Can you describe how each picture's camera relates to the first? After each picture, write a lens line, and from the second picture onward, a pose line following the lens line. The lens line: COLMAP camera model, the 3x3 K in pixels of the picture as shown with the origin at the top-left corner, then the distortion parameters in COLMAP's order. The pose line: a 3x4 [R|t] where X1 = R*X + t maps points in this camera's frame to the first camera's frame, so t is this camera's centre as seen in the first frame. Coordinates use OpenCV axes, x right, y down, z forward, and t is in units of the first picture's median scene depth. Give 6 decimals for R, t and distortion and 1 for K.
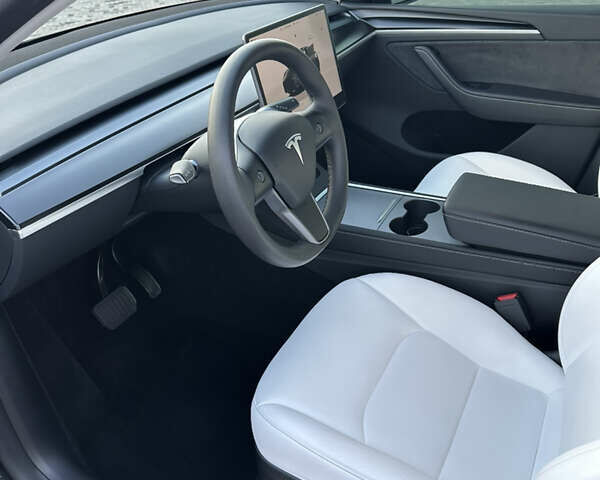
lens RADIAL K [[547.6, 0, 299.7], [0, 547.6, 255.5], [0, 0, 1]] dist [0.110503, -0.175409]
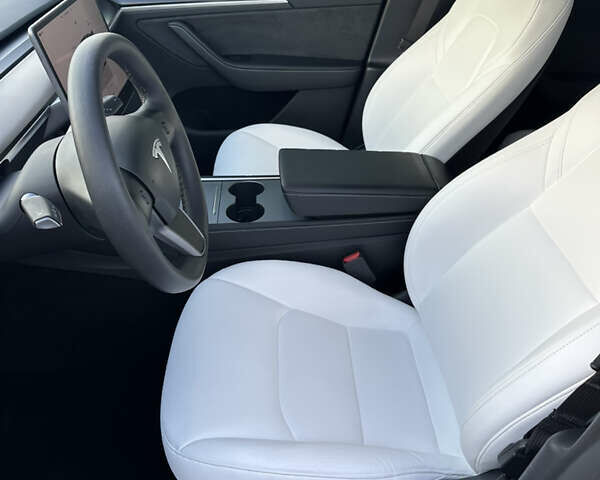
lens RADIAL K [[547.6, 0, 299.7], [0, 547.6, 255.5], [0, 0, 1]] dist [0.110503, -0.175409]
pose [[0.861200, -0.253656, 0.440446, -0.177277], [0.232178, 0.967200, 0.103043, -0.060006], [-0.452137, 0.013521, 0.891846, 0.096015]]
